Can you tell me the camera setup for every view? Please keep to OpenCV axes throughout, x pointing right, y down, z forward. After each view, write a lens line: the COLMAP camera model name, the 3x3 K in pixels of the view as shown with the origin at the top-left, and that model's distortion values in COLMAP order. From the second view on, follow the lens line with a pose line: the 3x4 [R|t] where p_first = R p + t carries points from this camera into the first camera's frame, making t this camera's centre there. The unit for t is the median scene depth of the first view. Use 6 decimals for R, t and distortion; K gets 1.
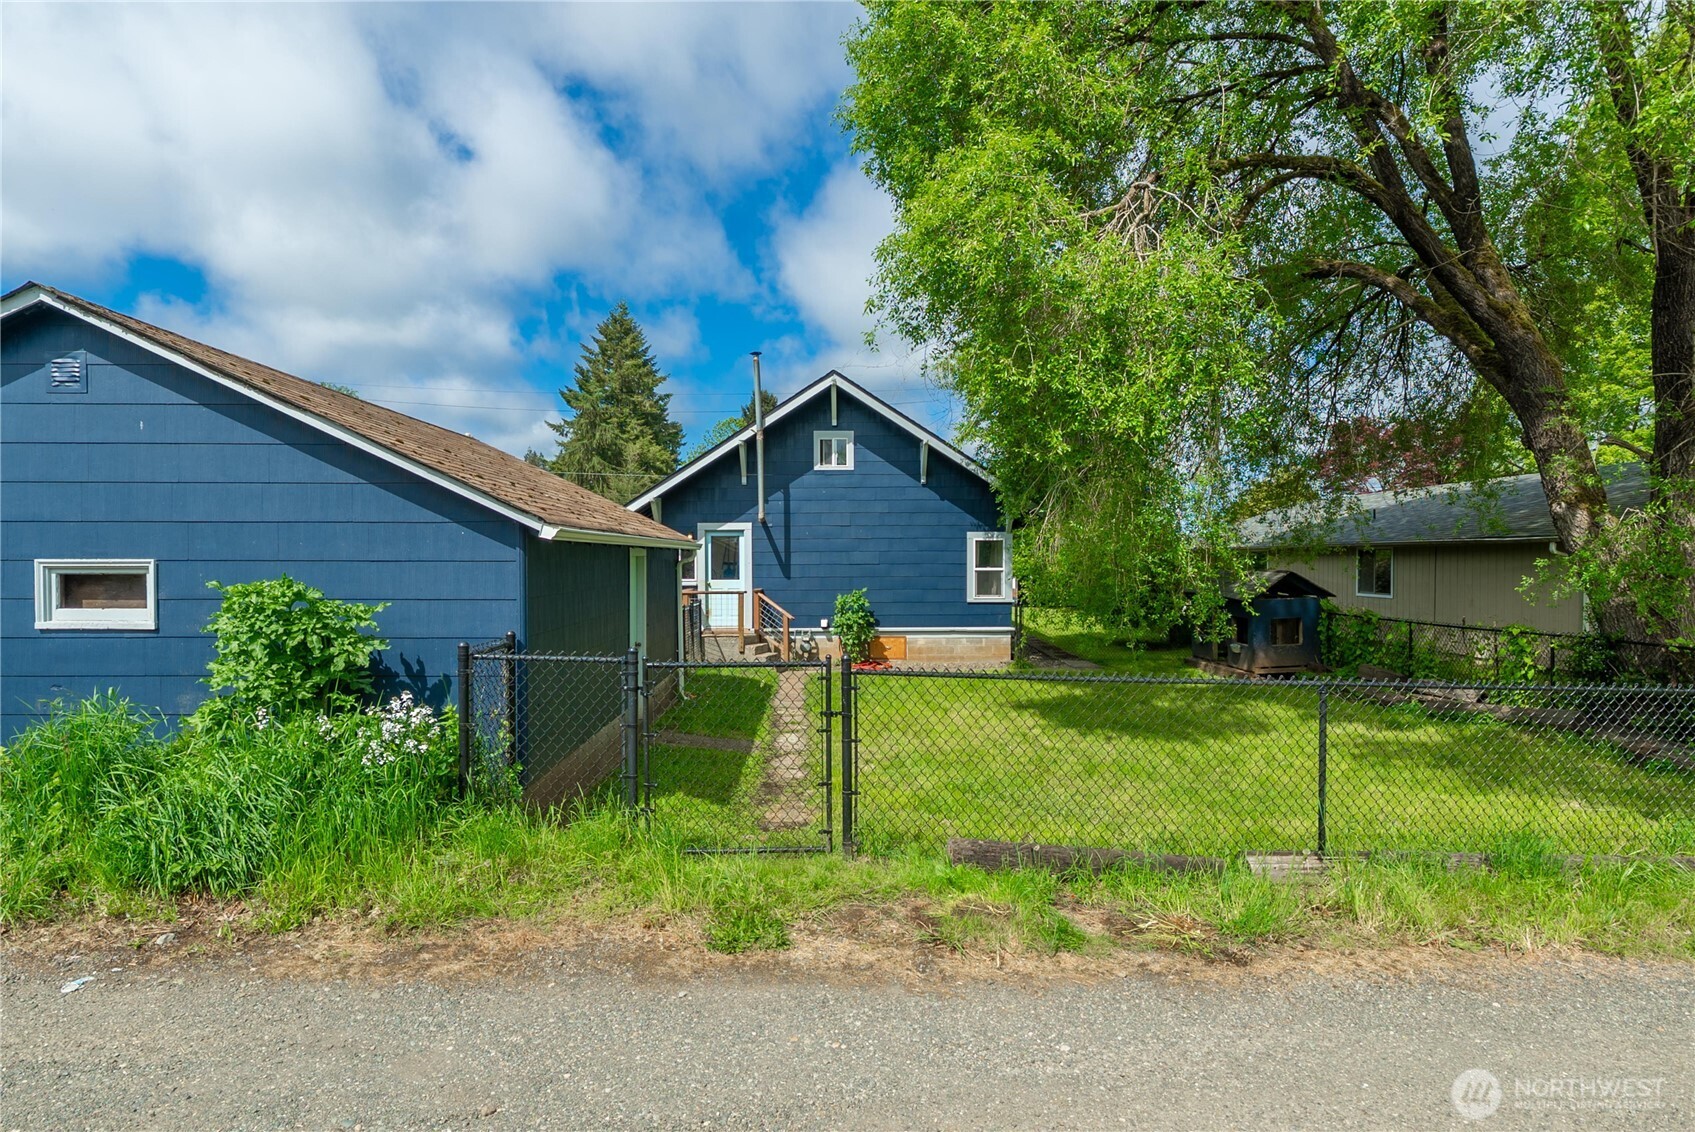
lens RADIAL K [[868.2, 0, 851.5], [0, 868.2, 580.5], [0, 0, 1]] dist [0.001498, -0.000047]
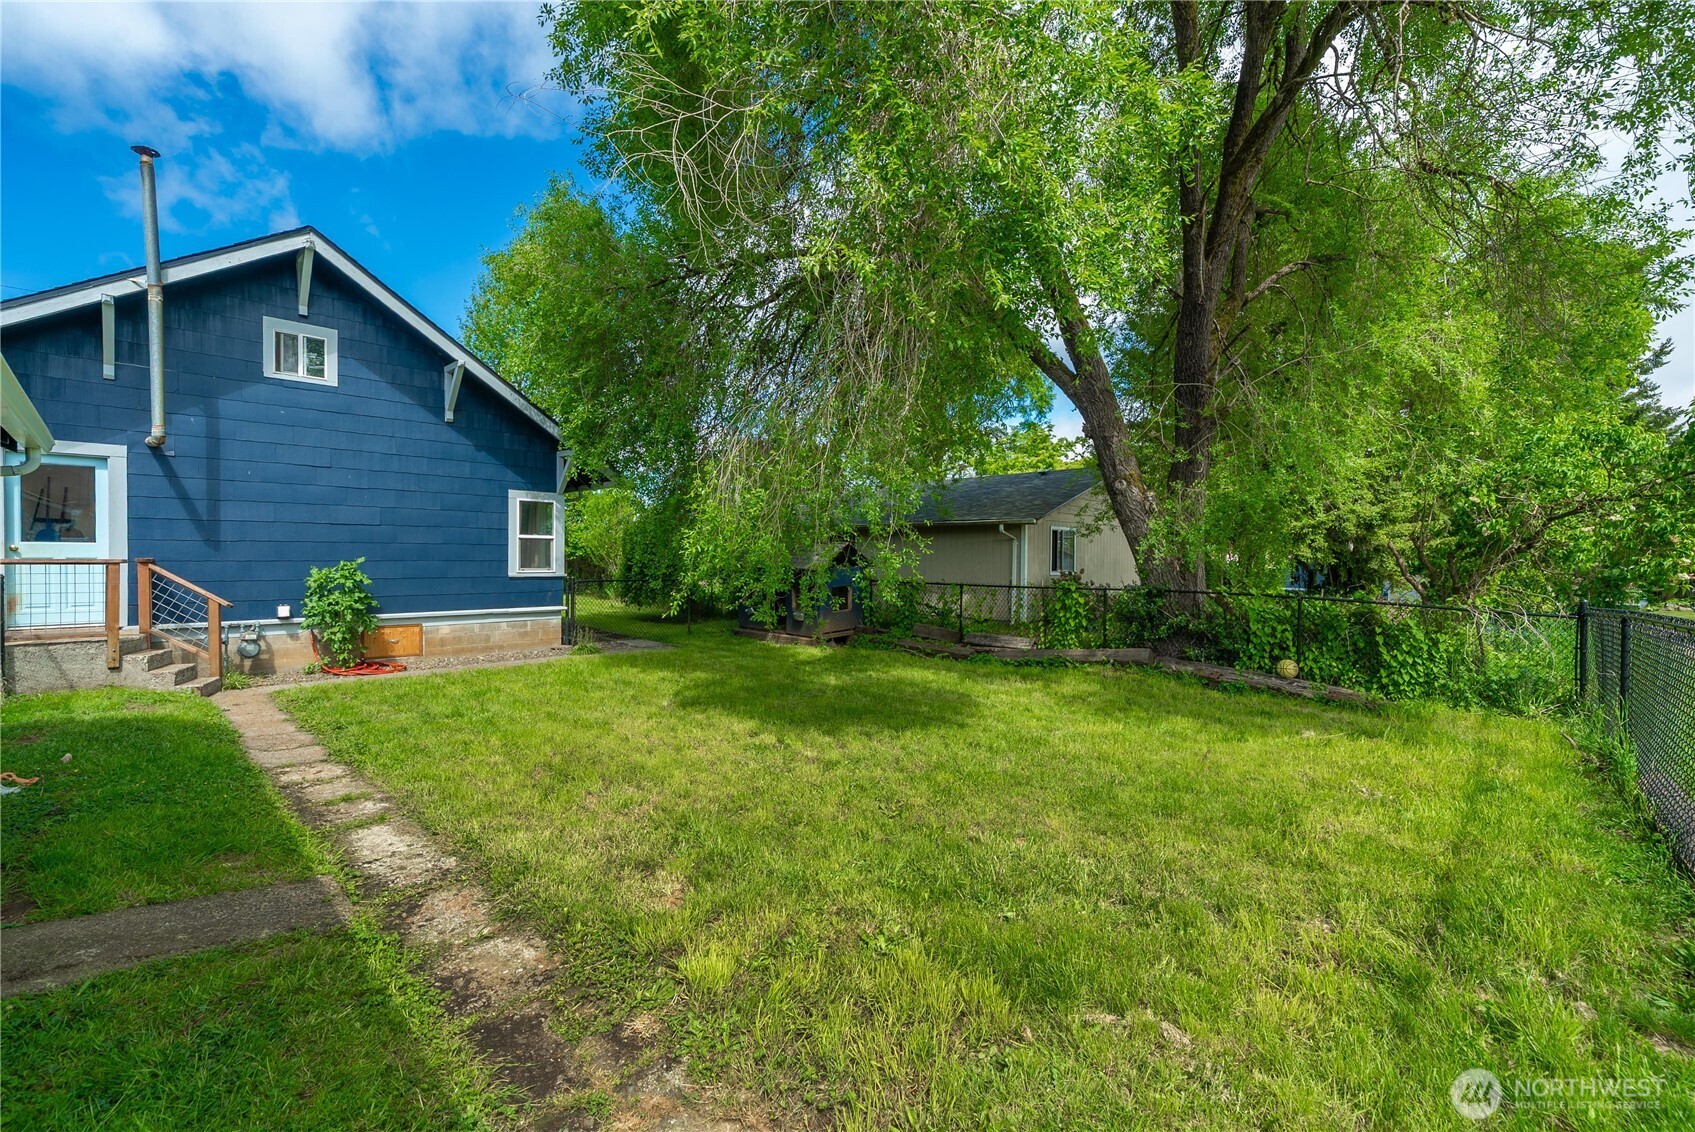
lens RADIAL K [[703.8, 0, 835.8], [0, 703.8, 565.1], [0, 0, 1]] dist [0.003520, -0.000158]
pose [[0.730430, 0.000533, 0.682987, -0.090764], [0.005027, 0.999968, -0.006156, 0.019554], [-0.682969, 0.007930, 0.730404, 0.323576]]
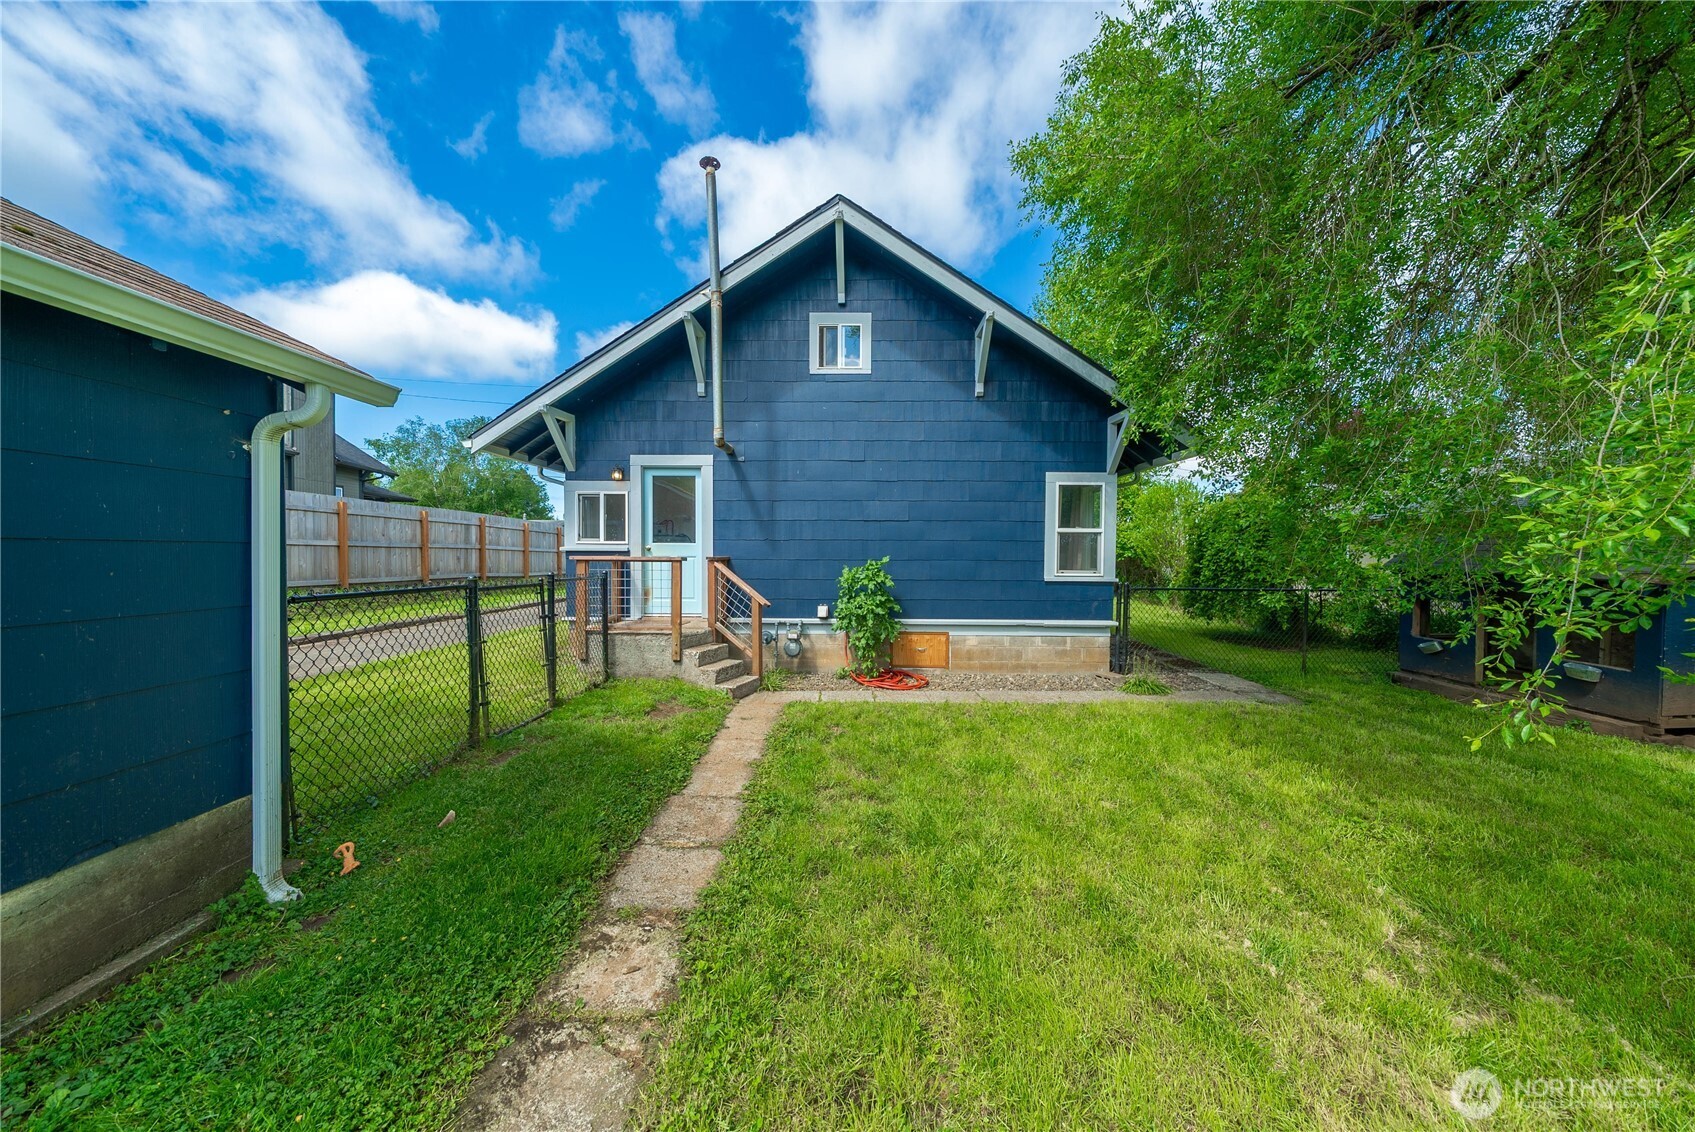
lens RADIAL K [[585.9, 0, 843.4], [0, 585.9, 572.5], [0, 0, 1]] dist [-0.006085, -0.000072]
pose [[0.999138, 0.011013, -0.040021, 0.001336], [-0.010765, 0.999921, 0.006413, 0.017538], [0.040088, -0.005976, 0.999178, 0.566041]]
